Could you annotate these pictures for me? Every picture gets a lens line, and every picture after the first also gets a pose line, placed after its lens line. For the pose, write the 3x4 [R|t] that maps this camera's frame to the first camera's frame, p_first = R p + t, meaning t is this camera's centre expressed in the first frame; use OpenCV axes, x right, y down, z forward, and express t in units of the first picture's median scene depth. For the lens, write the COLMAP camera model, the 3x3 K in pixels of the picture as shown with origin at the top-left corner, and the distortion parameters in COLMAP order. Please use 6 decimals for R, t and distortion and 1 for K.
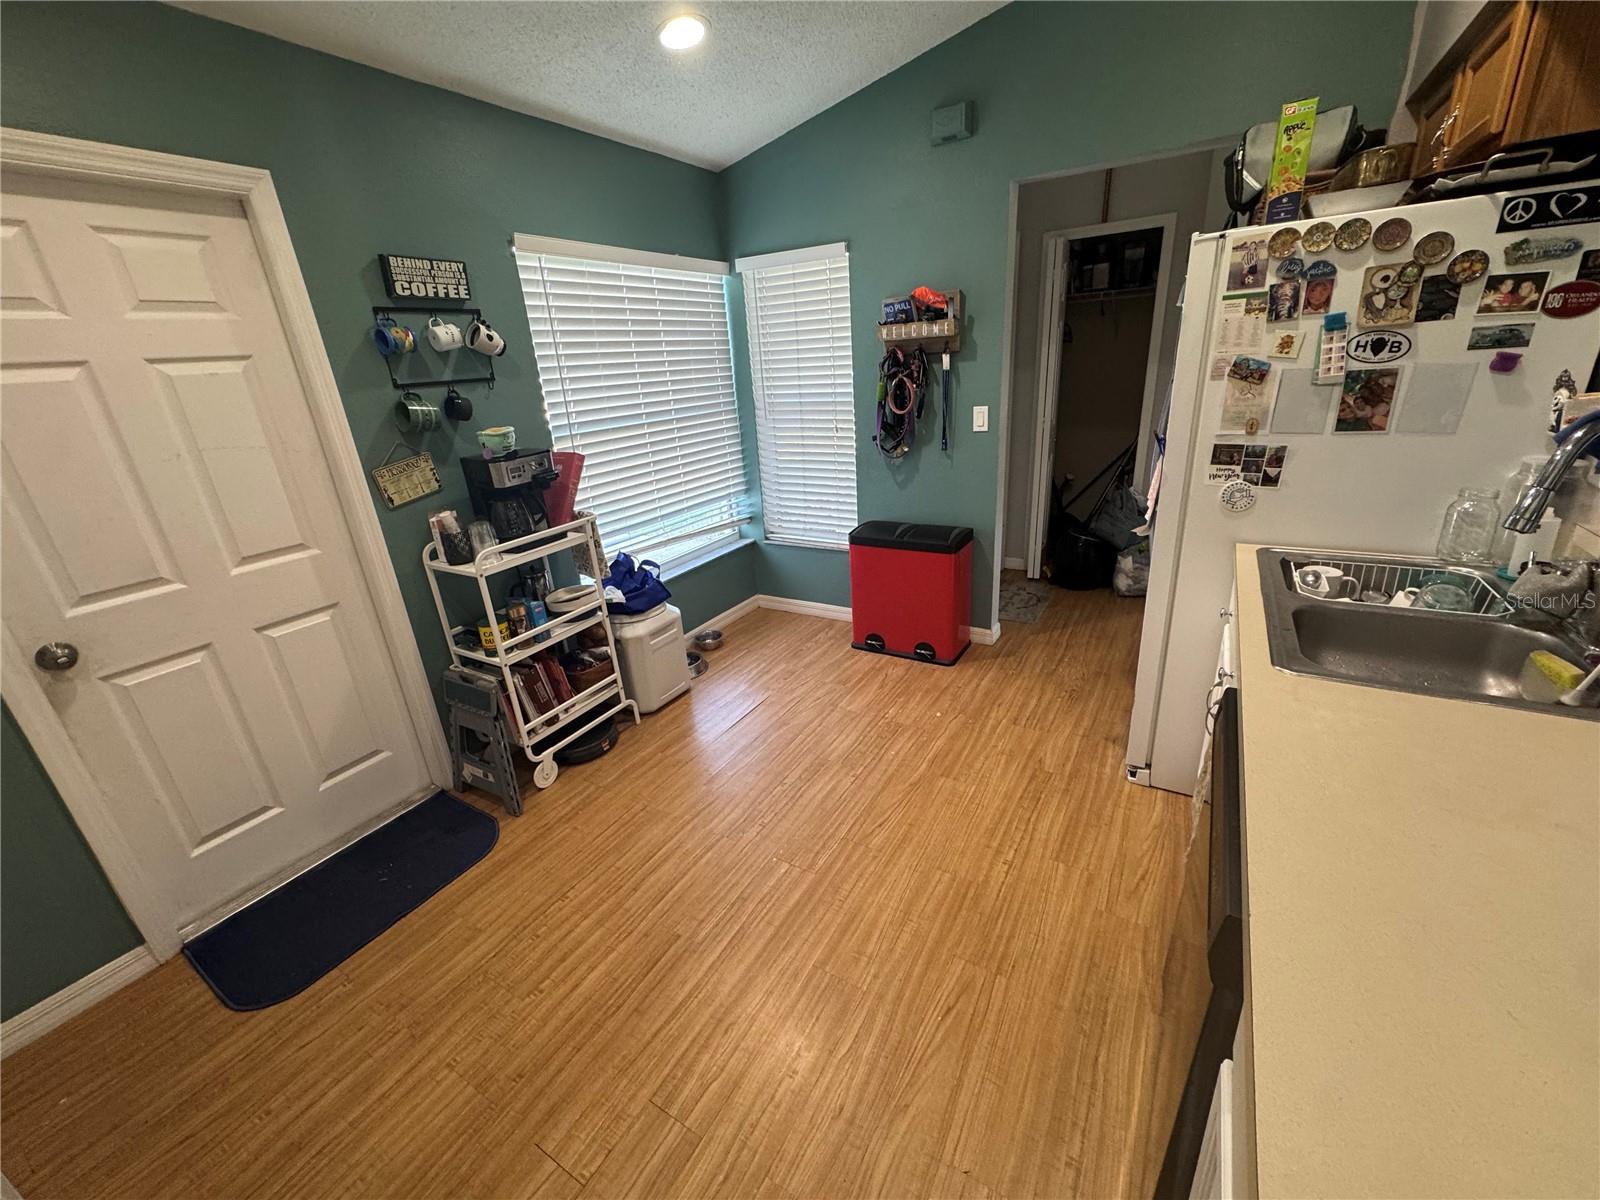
lens RADIAL K [[636.8, 0, 800.0], [0, 636.8, 600.0], [0, 0, 1]] dist [-0.001132, -0.000273]
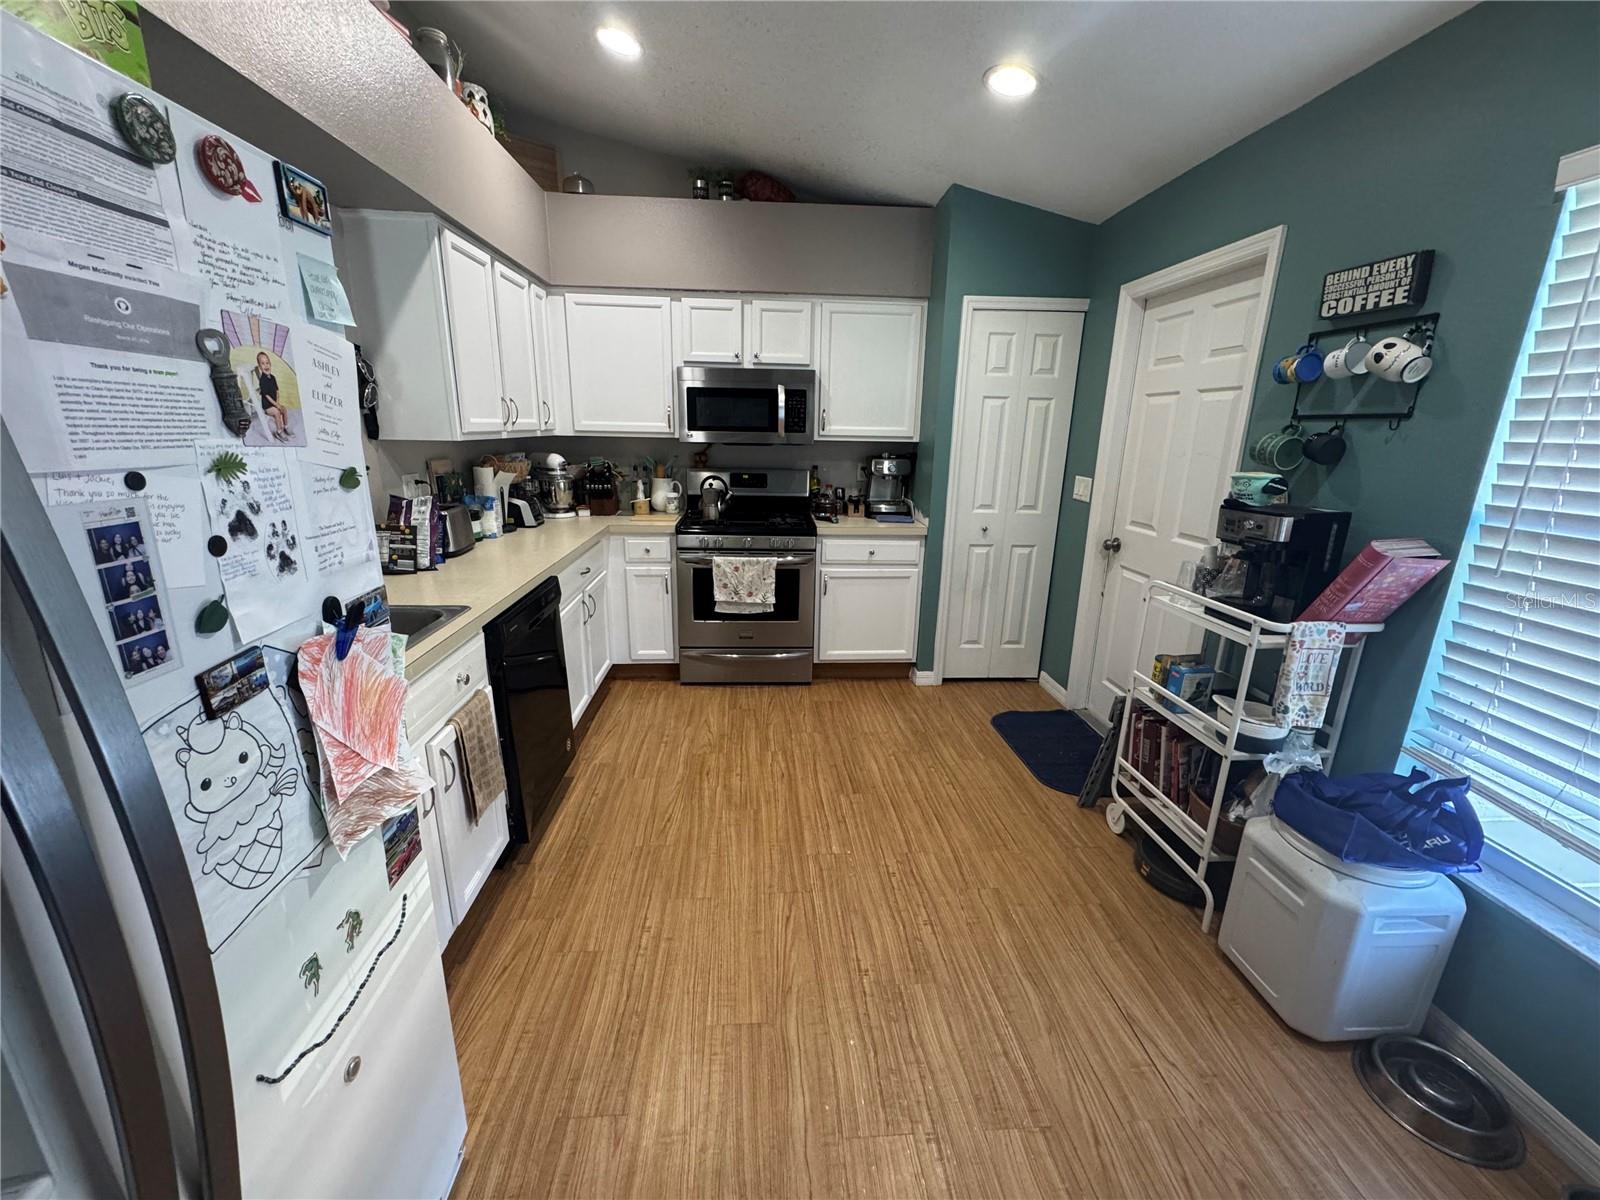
lens RADIAL K [[636.8, 0, 800.0], [0, 636.8, 600.0], [0, 0, 1]] dist [-0.001132, -0.000273]
pose [[-0.812753, 0.205299, -0.545238, 0.519265], [-0.171679, 0.809910, 0.560867, -0.527389], [0.556739, 0.549453, -0.623011, 1.349527]]
